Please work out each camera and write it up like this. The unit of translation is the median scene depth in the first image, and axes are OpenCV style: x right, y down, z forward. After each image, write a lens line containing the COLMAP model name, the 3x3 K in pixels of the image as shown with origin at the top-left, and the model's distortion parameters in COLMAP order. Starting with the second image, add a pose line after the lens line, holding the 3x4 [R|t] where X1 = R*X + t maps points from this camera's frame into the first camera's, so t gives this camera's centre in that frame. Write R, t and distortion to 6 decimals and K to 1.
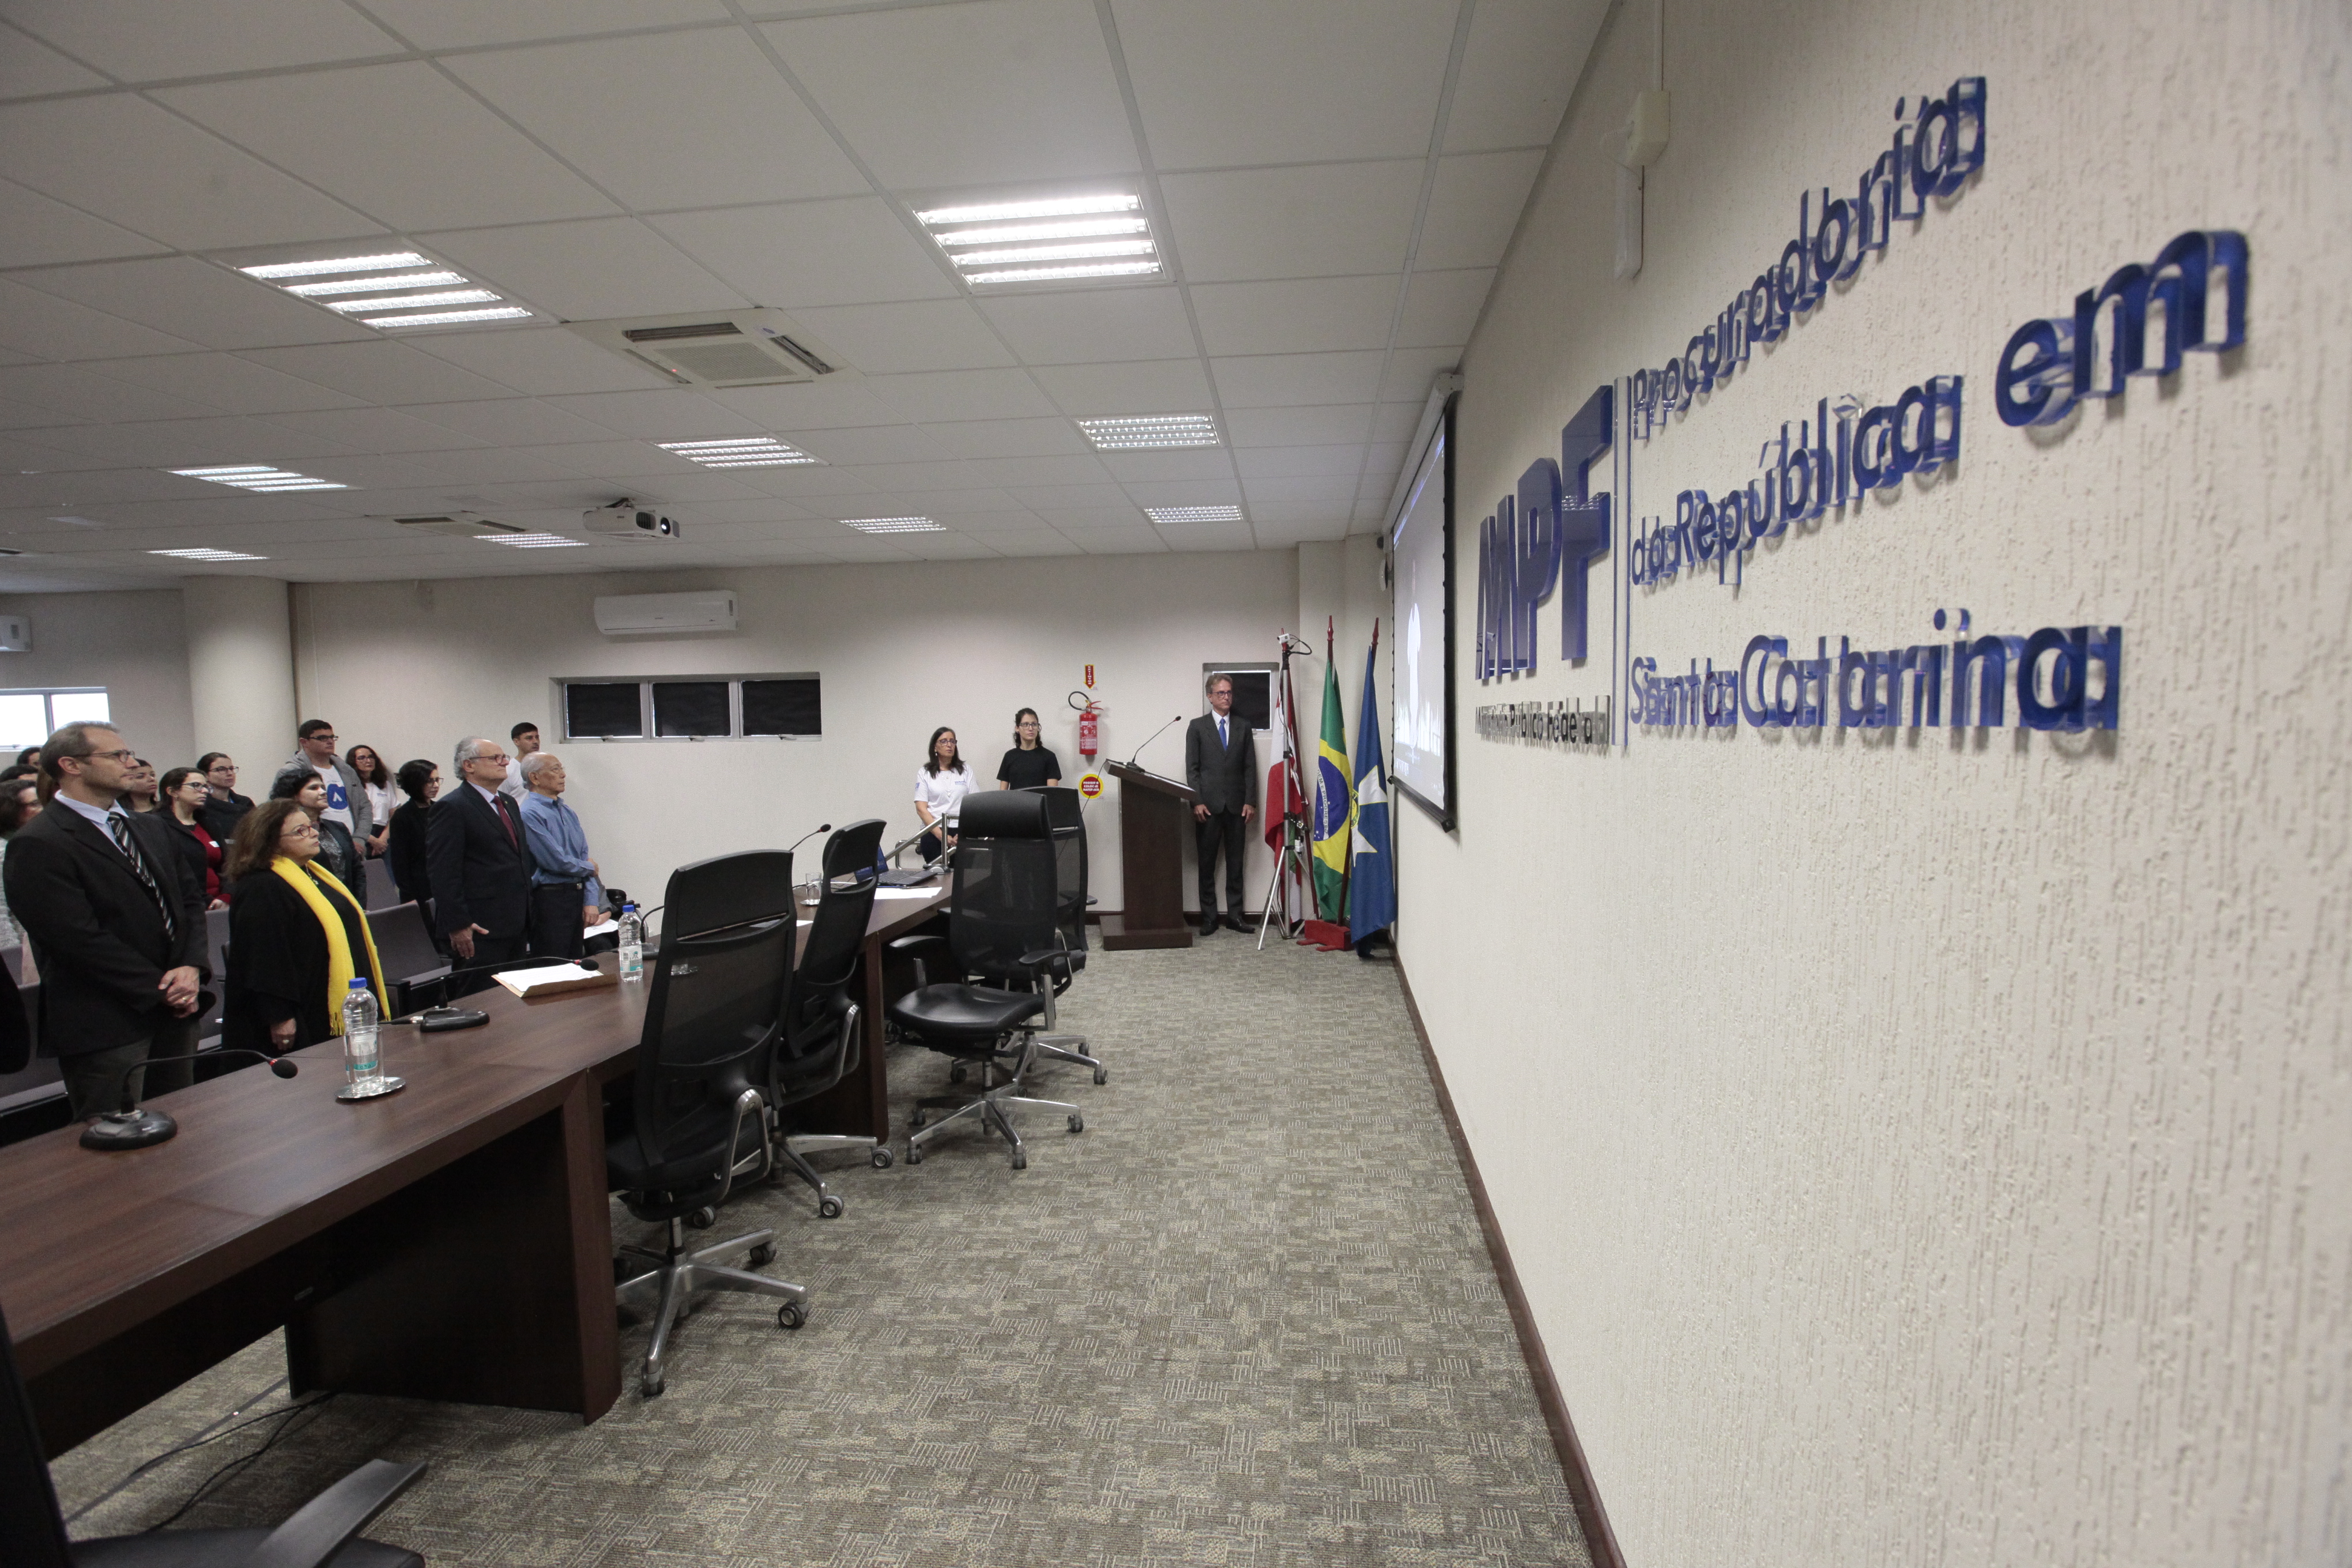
lens RADIAL K [[1065.5, 0, 1173.6], [0, 1065.5, 795.3], [0, 0, 1]] dist [-0.037532, 0.008846]
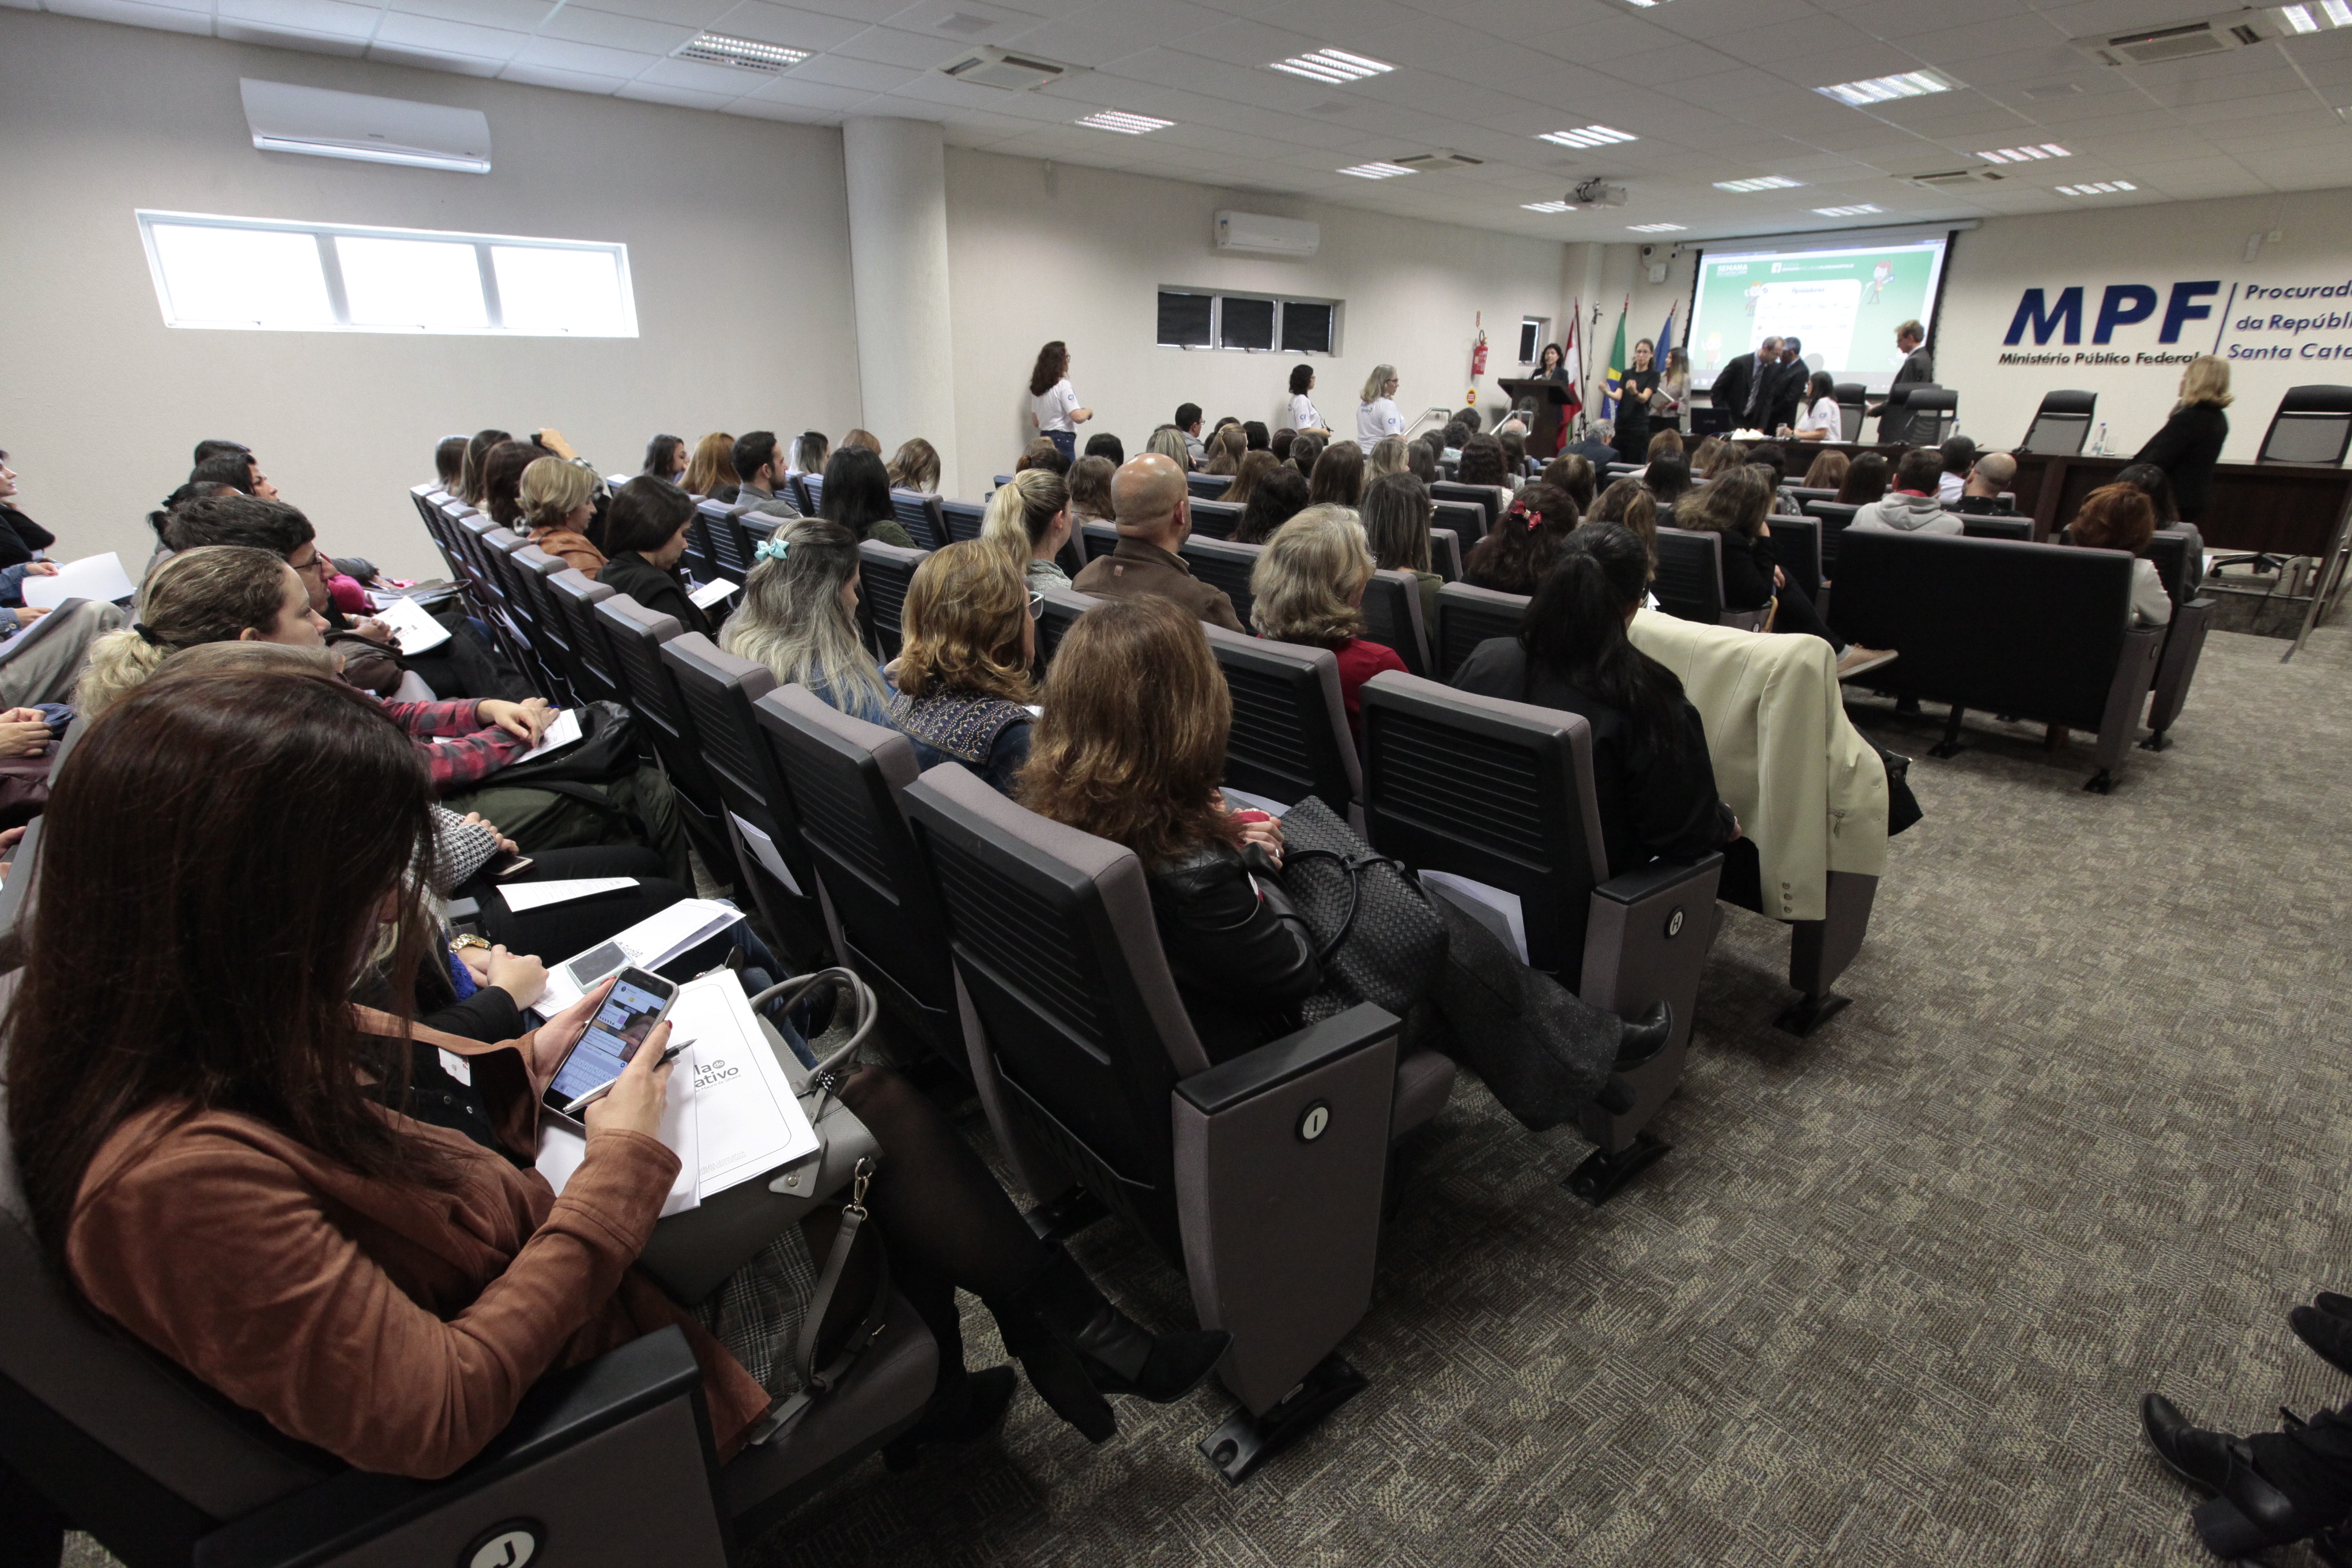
lens RADIAL K [[1151.0, 0, 1171.2], [0, 1151.0, 785.9], [0, 0, 1]] dist [-0.005190, 0.003766]
pose [[0.714751, -0.206291, 0.668263, -3.495522], [0.018865, 0.960848, 0.276433, 0.137319], [-0.699125, -0.184974, 0.690658, 0.163382]]
